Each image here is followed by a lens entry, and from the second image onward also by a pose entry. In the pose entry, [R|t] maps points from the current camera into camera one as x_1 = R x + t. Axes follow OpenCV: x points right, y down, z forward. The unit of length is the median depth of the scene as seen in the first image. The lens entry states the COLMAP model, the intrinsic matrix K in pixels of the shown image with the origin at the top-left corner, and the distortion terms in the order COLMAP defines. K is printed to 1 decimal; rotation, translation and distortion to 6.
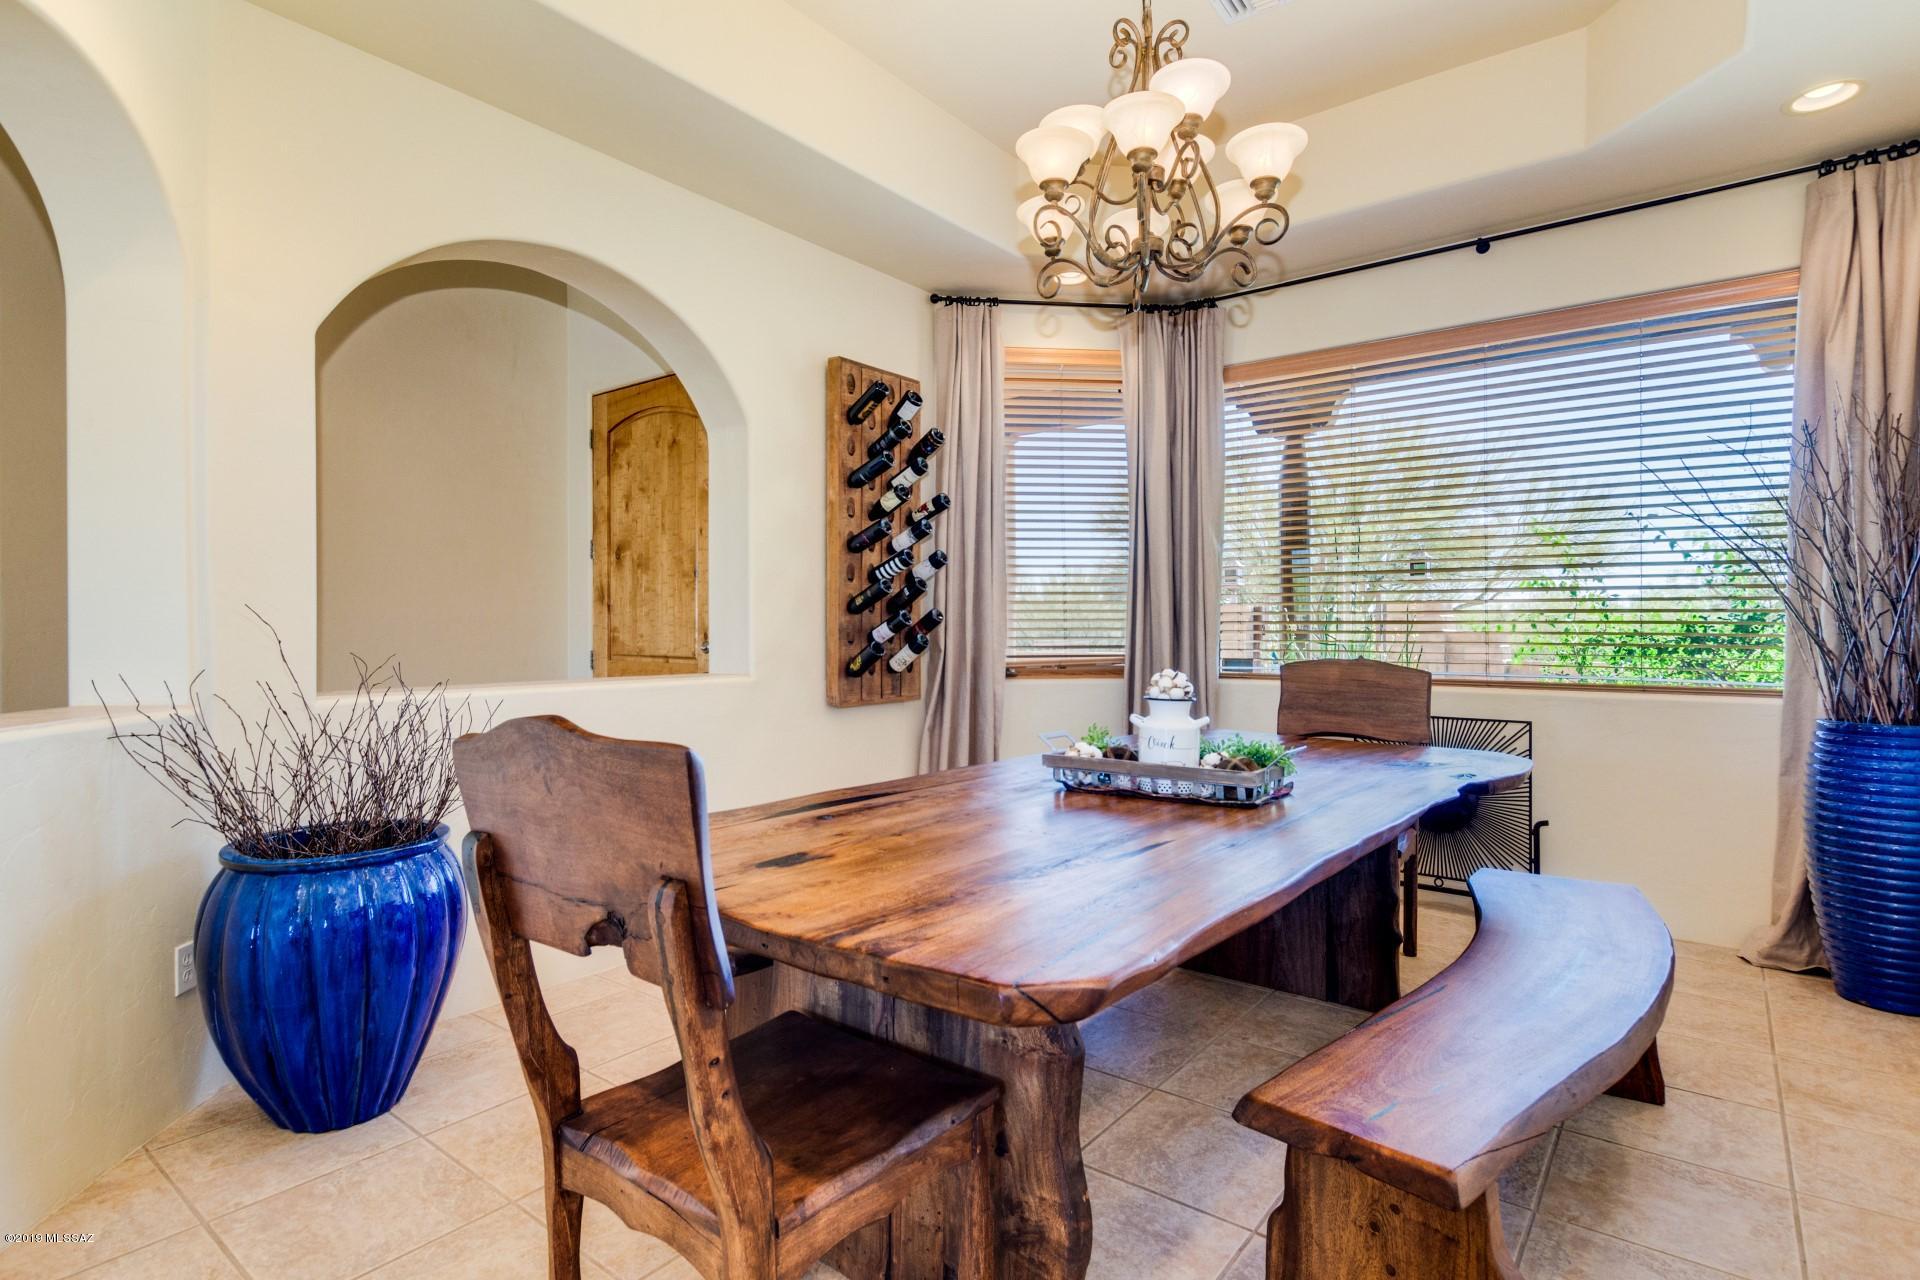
lens RADIAL K [[969.8, 0, 960.7], [0, 969.8, 635.7], [0, 0, 1]] dist [-0.001095, -0.001156]
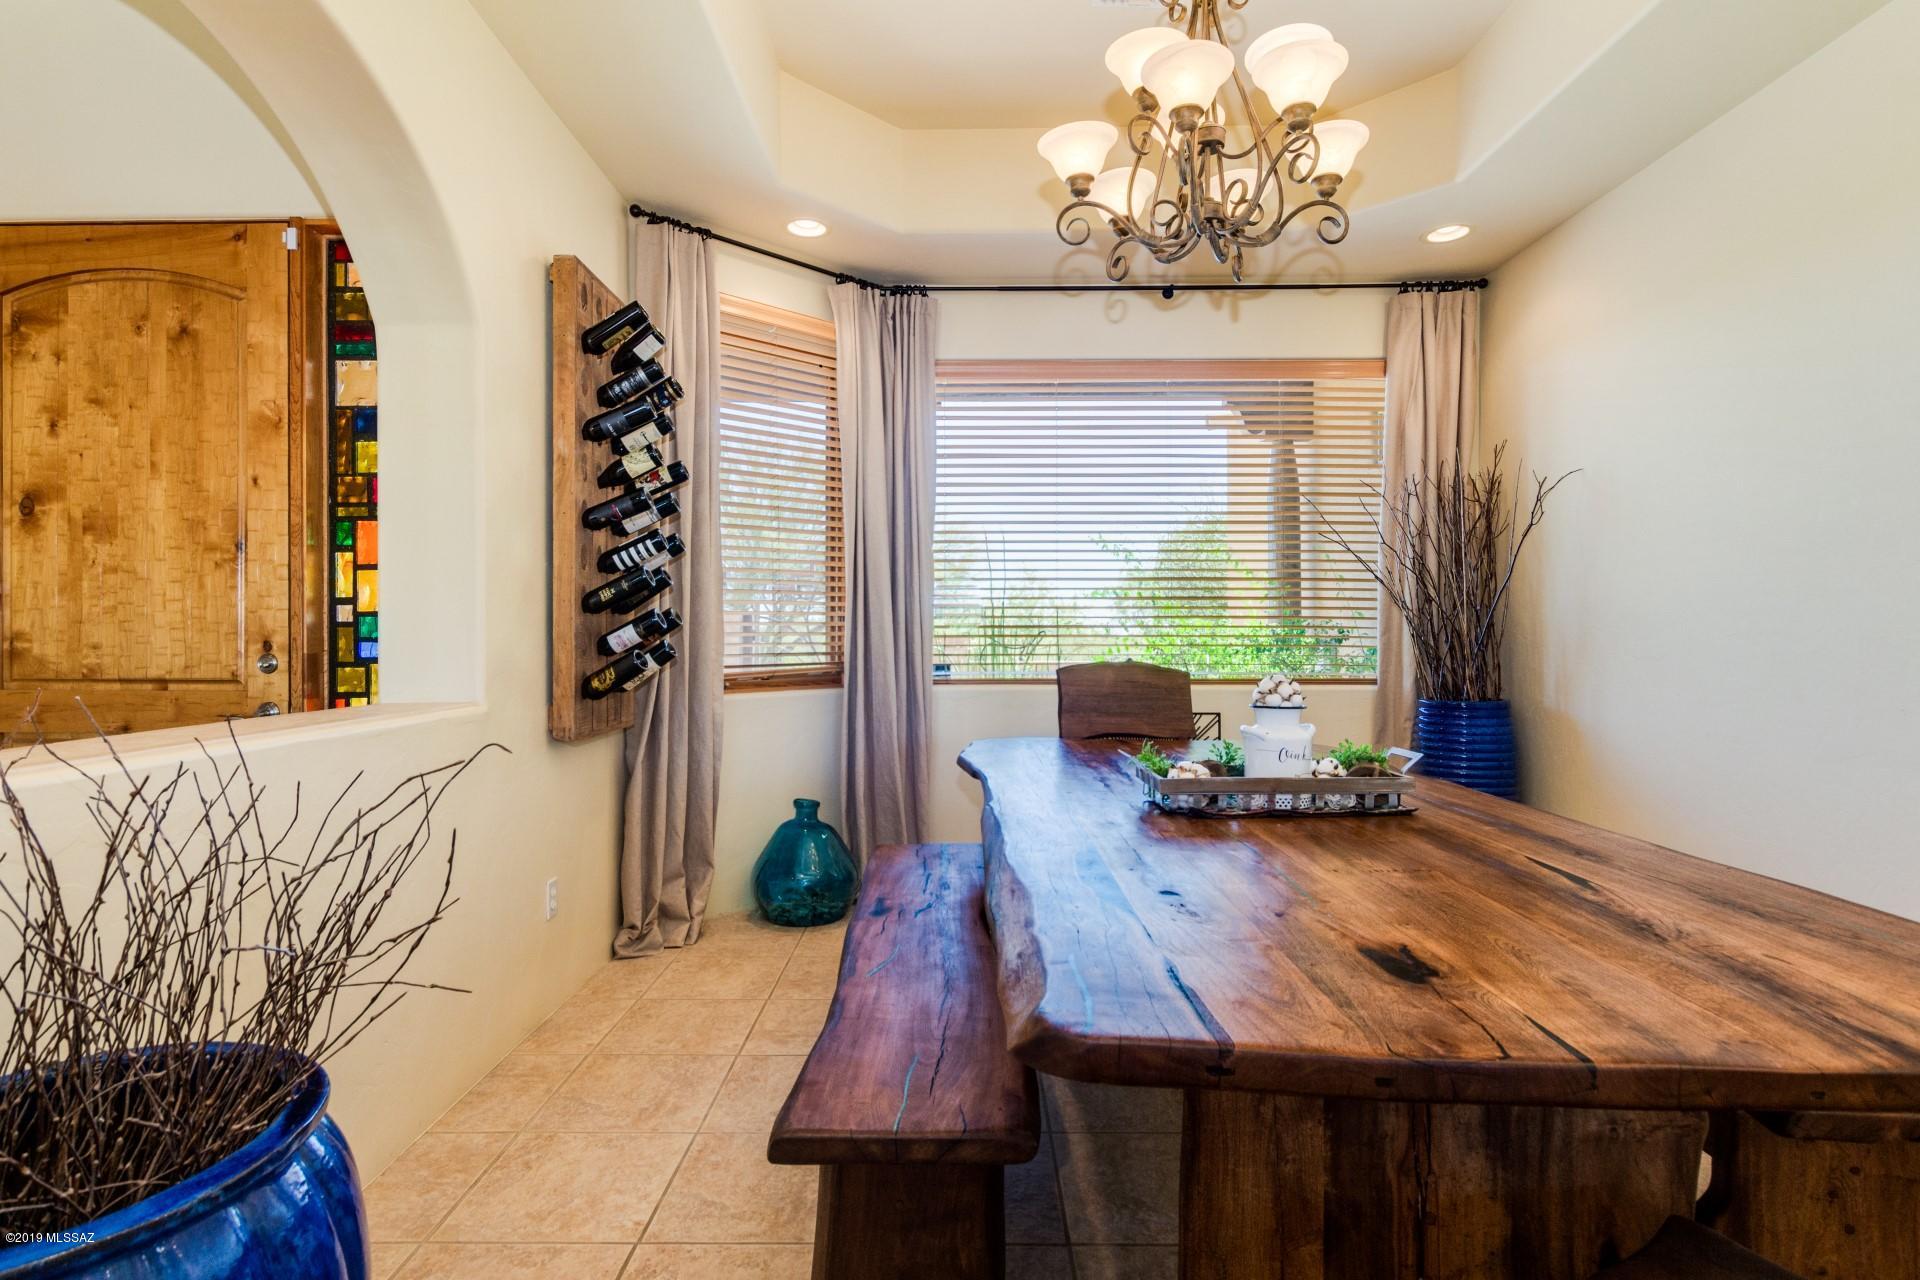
lens RADIAL K [[969.8, 0, 955.9], [0, 969.8, 636.7], [0, 0, 1]] dist [-0.001095, -0.001156]
pose [[0.794297, -0.003610, 0.607519, -0.359093], [0.006740, 0.999973, -0.002870, -0.000867], [-0.607493, 0.006374, 0.794300, 0.272732]]
